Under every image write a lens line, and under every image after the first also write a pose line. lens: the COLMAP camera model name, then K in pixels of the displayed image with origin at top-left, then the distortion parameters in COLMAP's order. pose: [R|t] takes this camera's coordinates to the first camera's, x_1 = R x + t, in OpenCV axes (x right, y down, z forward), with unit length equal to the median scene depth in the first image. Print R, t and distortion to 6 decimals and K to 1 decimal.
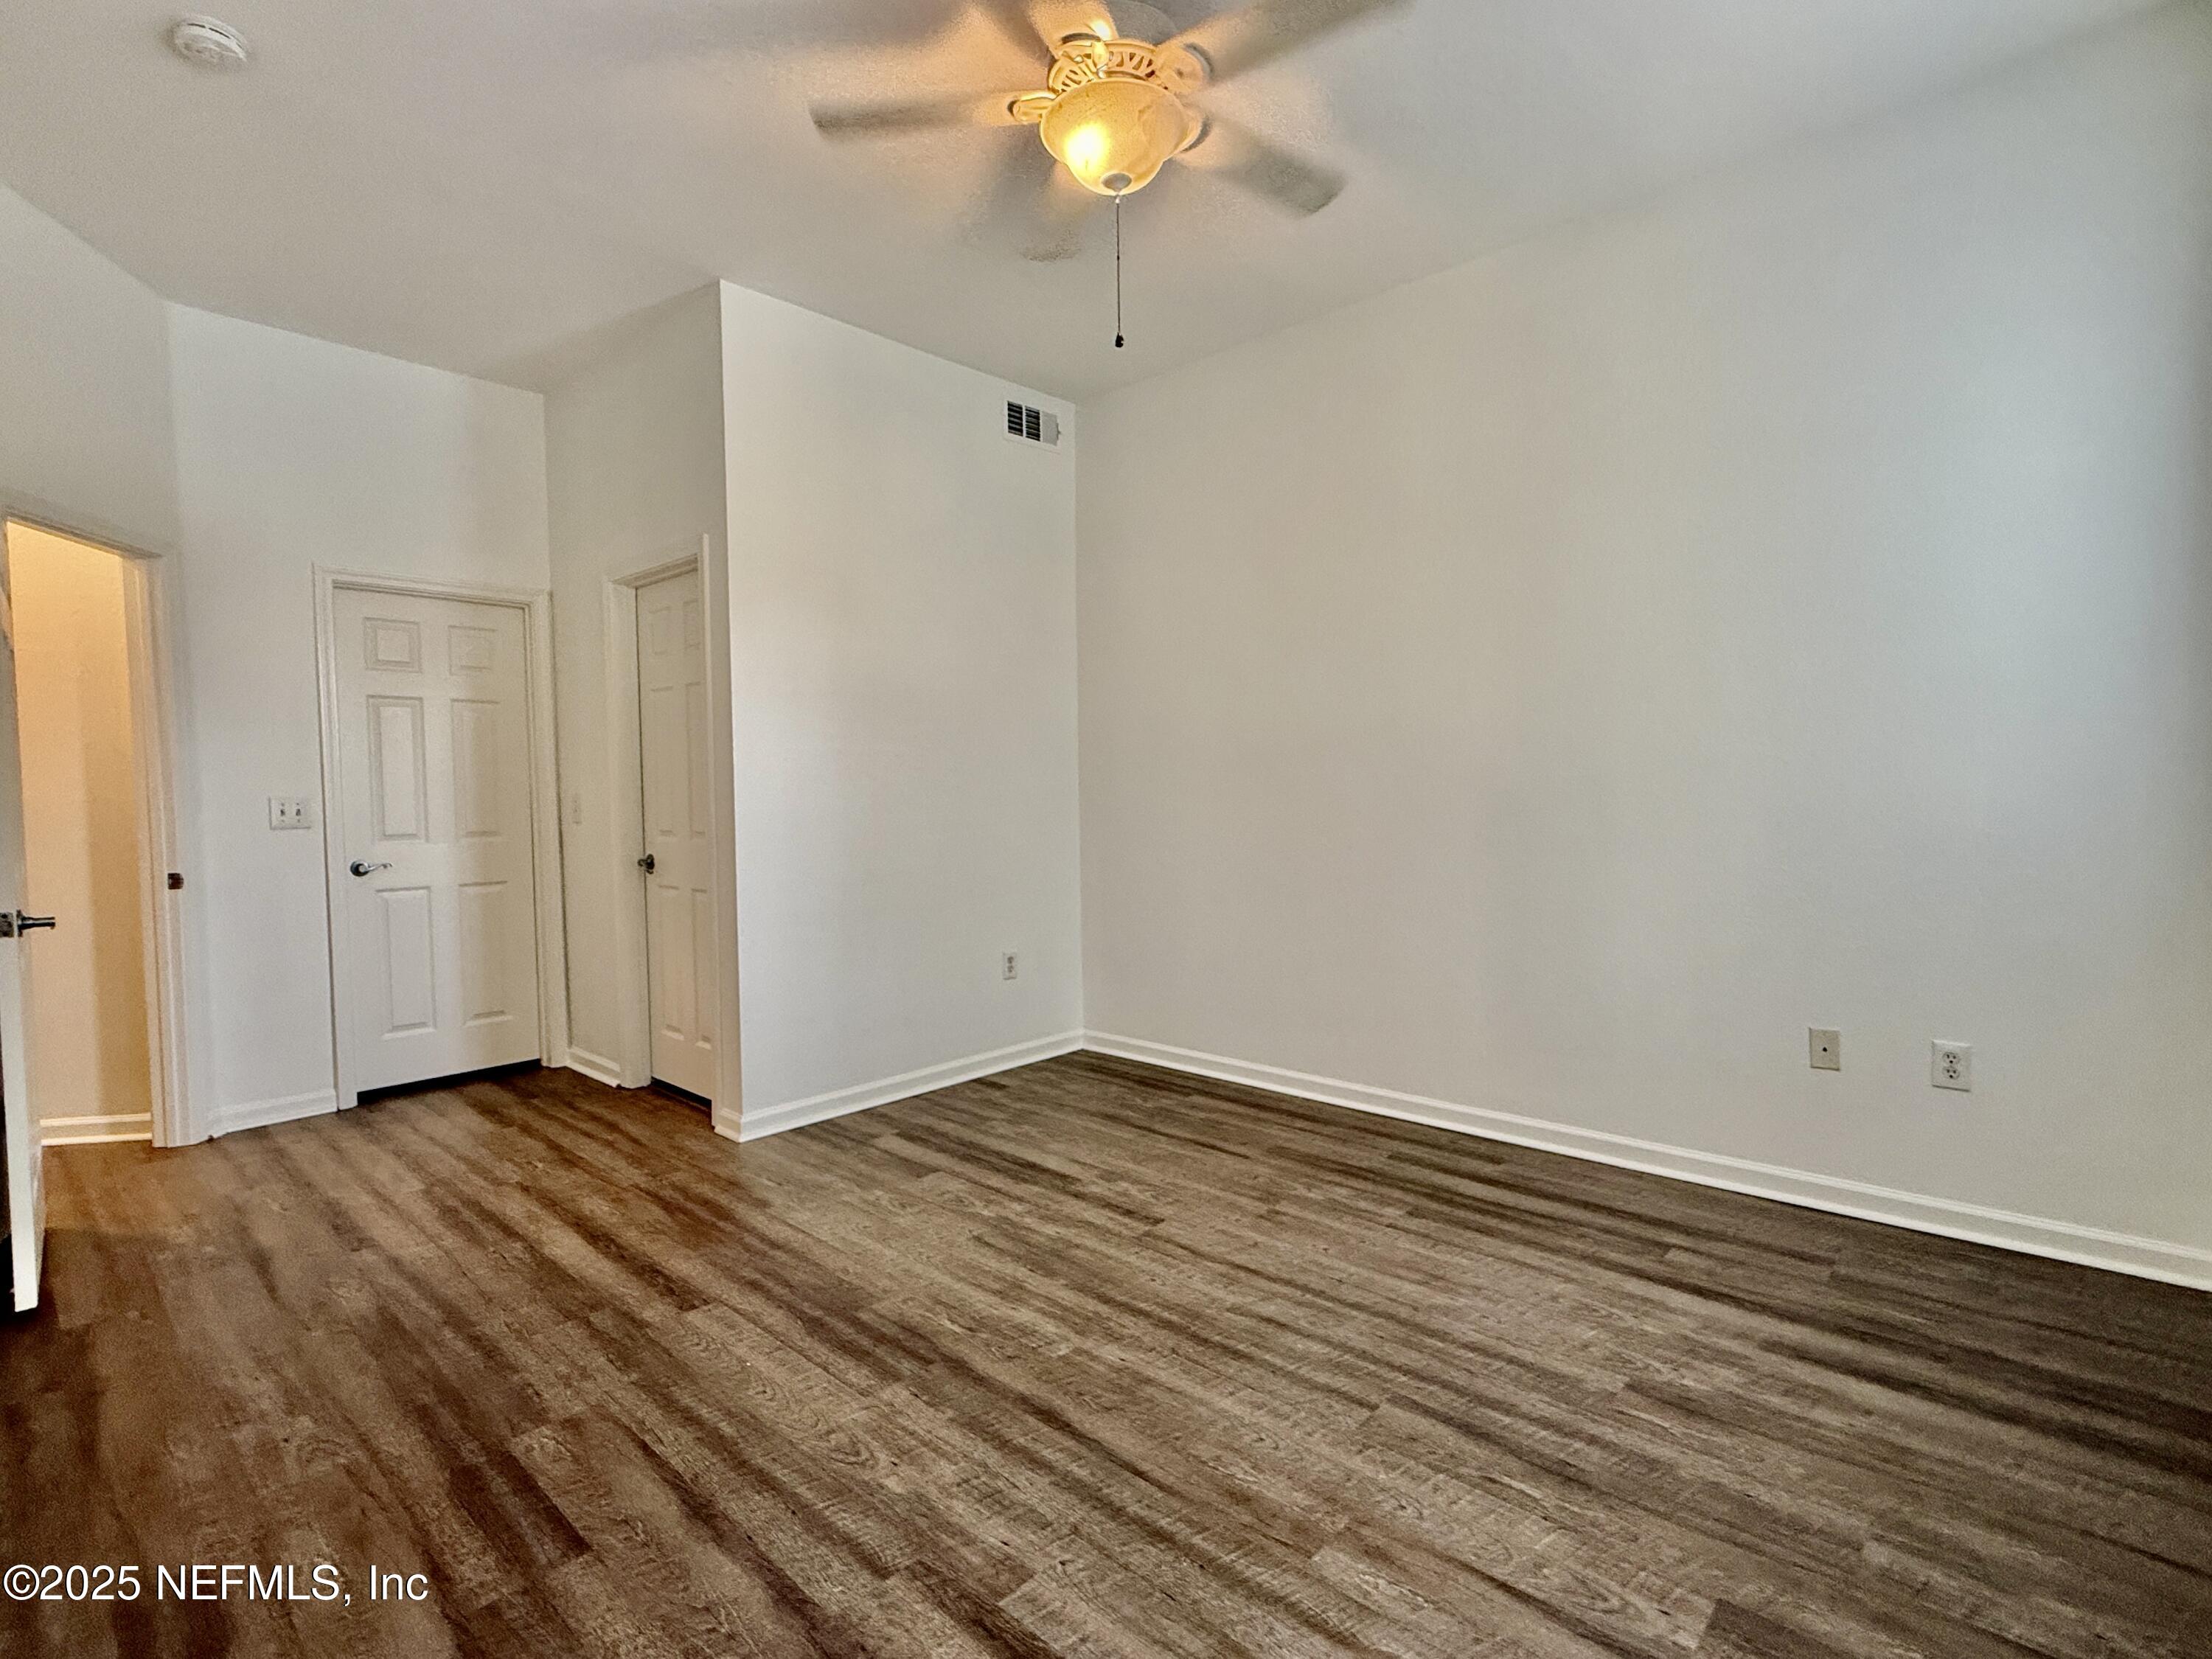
lens RADIAL K [[1043.9, 0, 1114.4], [0, 1043.9, 828.4], [0, 0, 1]] dist [0.002310, 0.001024]
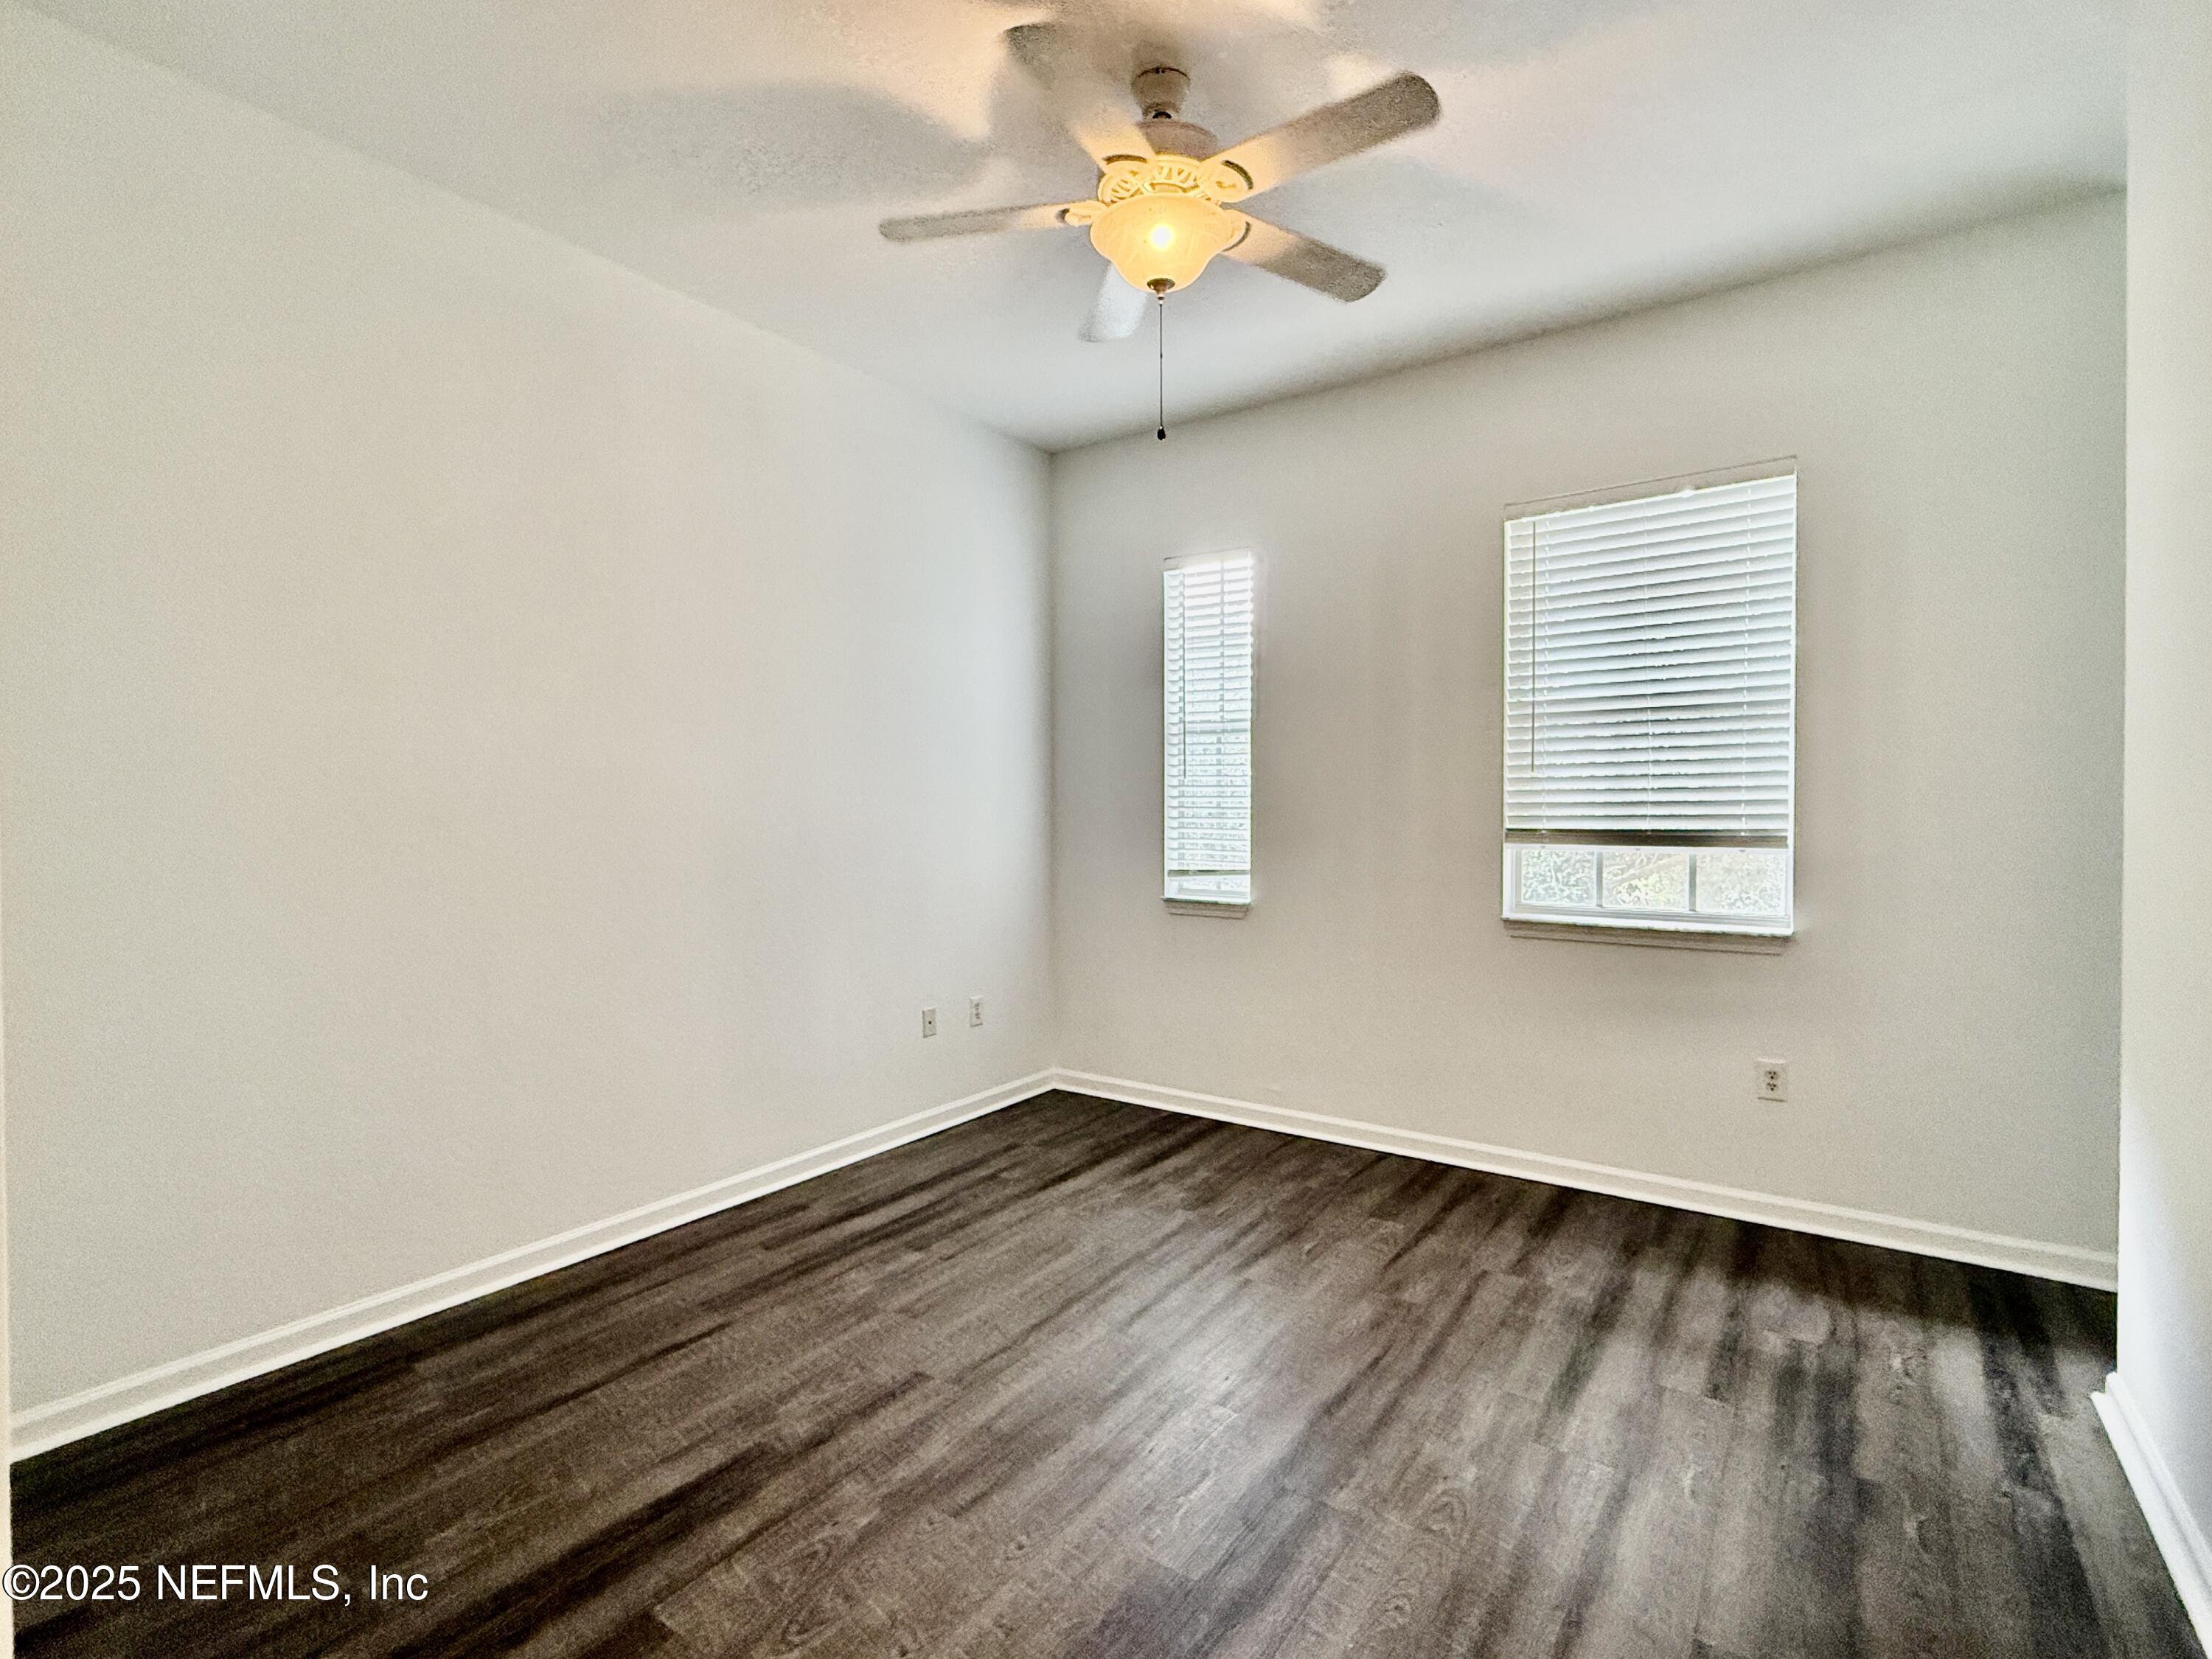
lens RADIAL K [[1043.9, 0, 1114.4], [0, 1043.9, 828.4], [0, 0, 1]] dist [0.002310, 0.001024]
pose [[-0.126384, -0.003634, 0.991975, -0.782988], [0.039101, 0.999198, 0.008643, -0.058637], [-0.991210, 0.039879, -0.126141, 0.911733]]
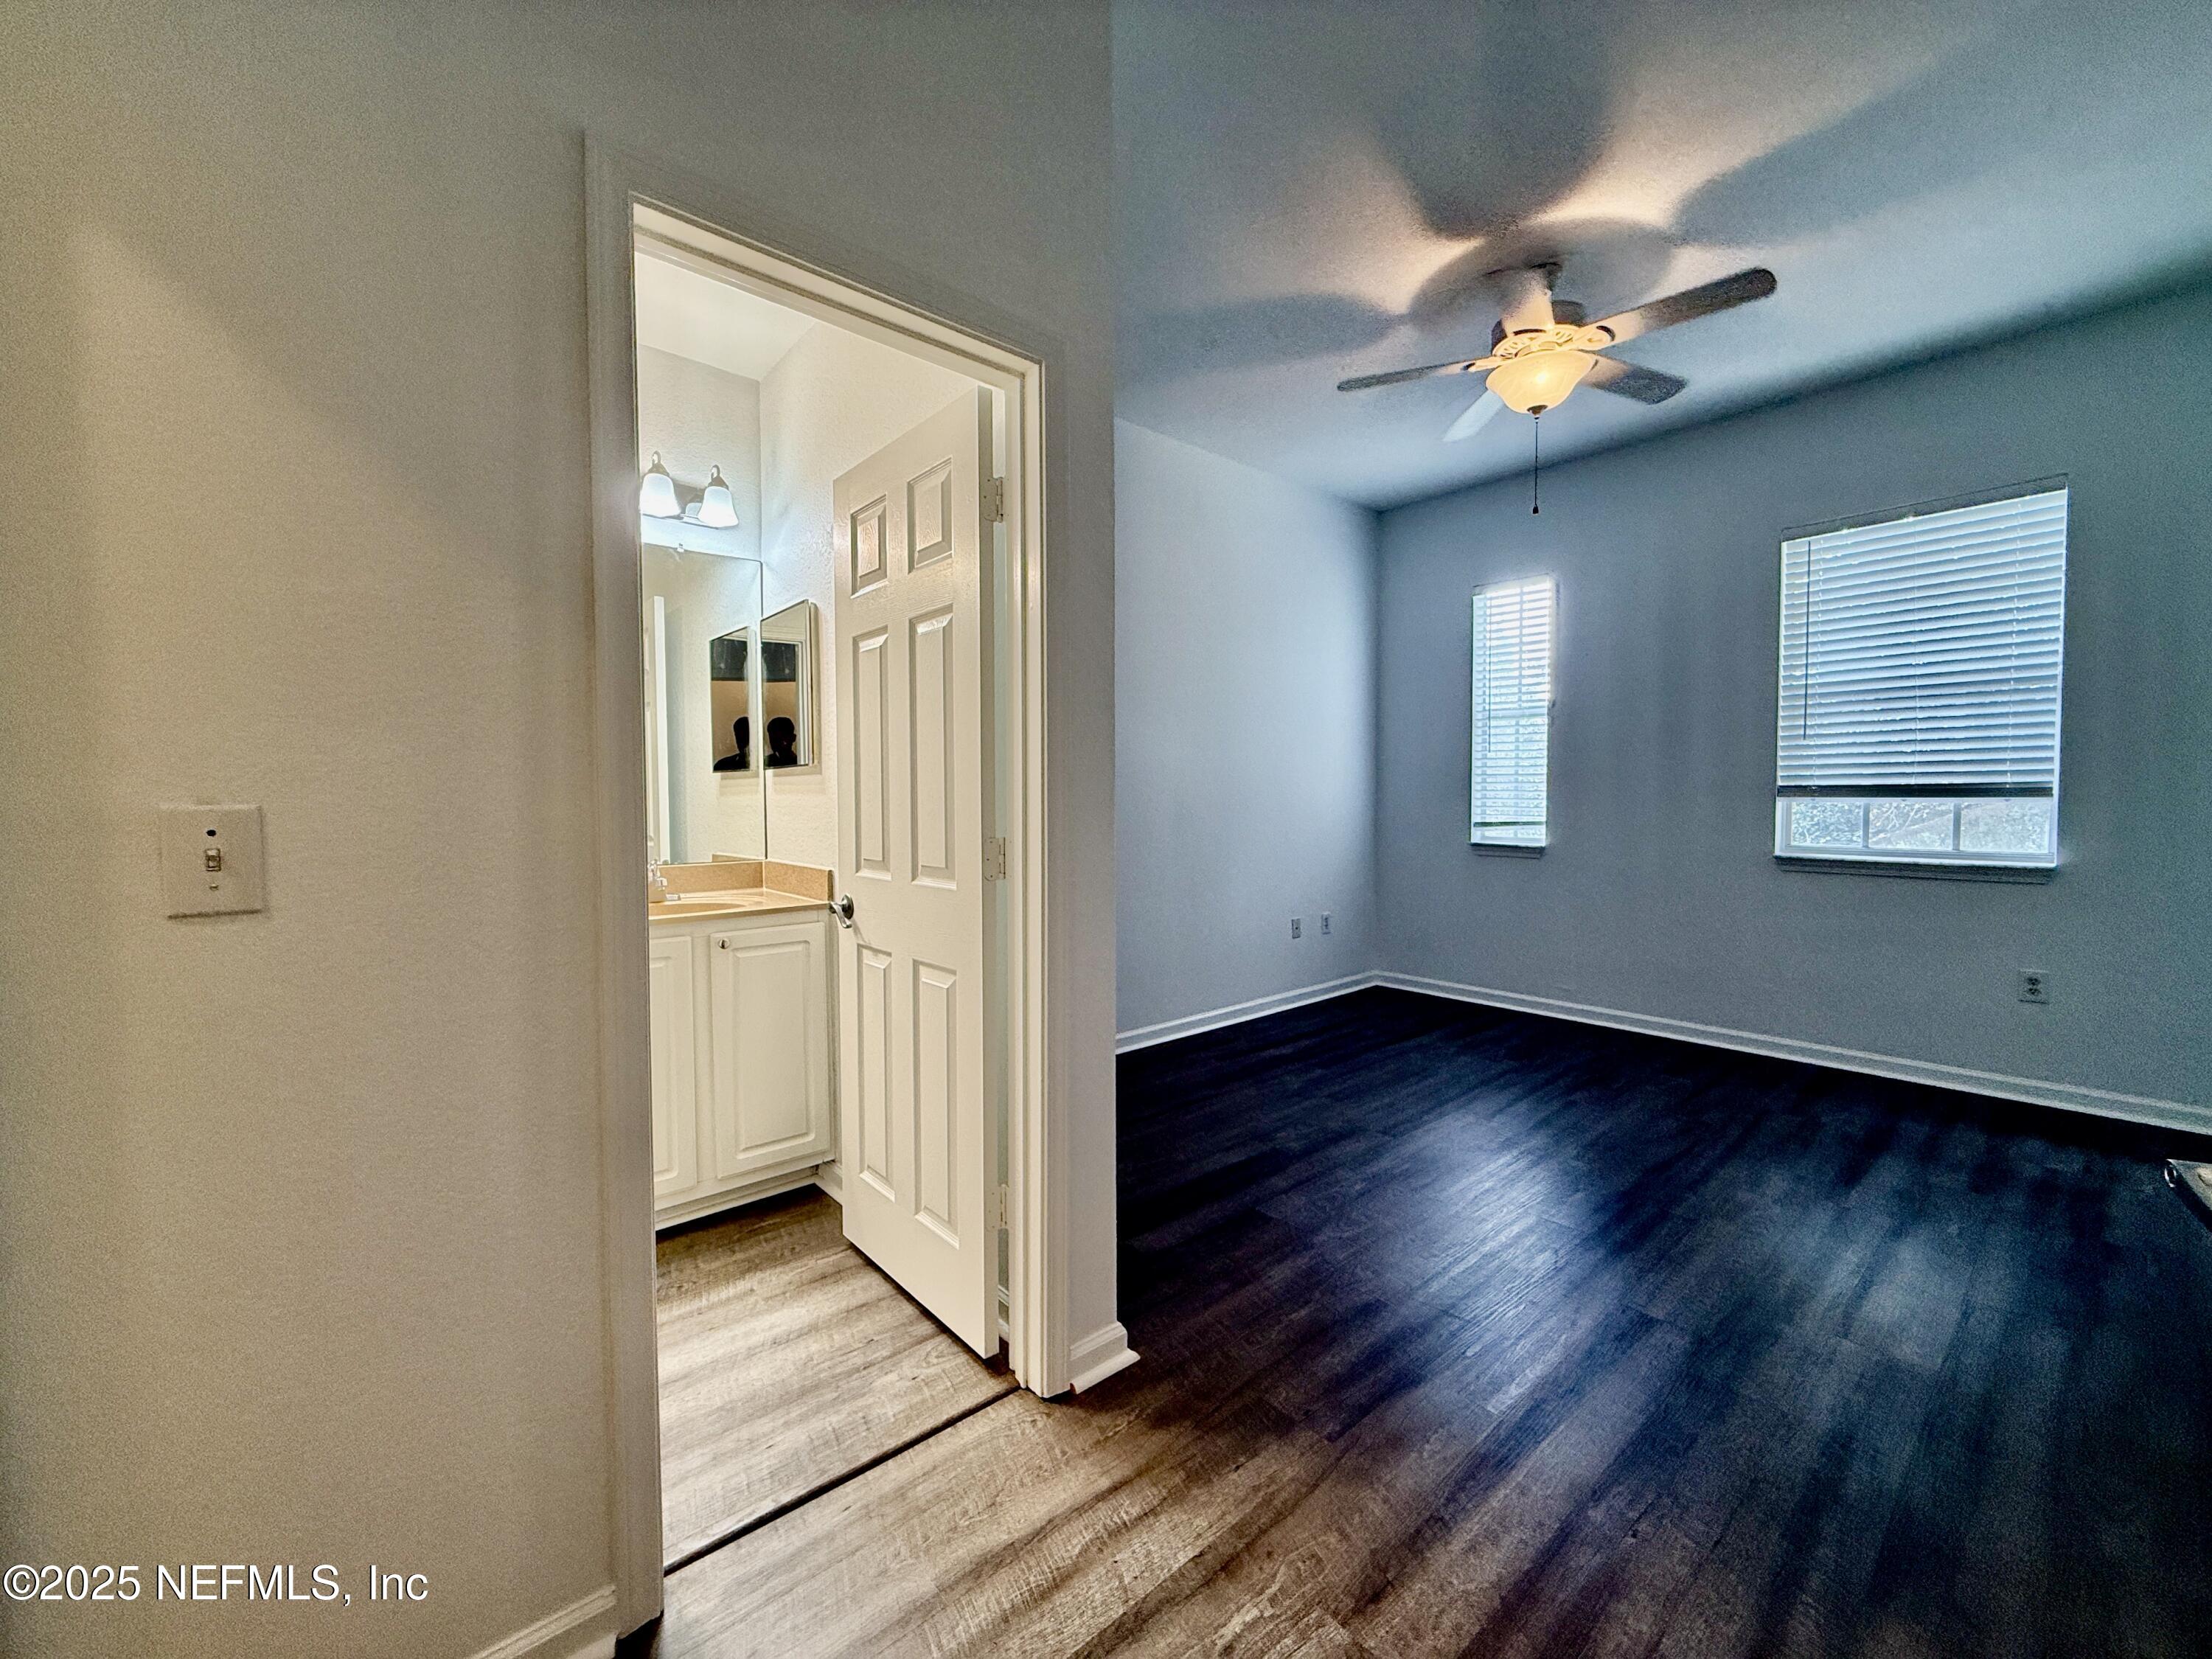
lens RADIAL K [[872.6, 0, 1106.0], [0, 872.6, 829.5], [0, 0, 1]] dist [0.000190, -0.000552]
pose [[0.126262, -0.023460, 0.991719, -1.044114], [0.038445, 0.999085, 0.018740, -0.027256], [-0.991252, 0.035761, 0.127049, 1.133682]]
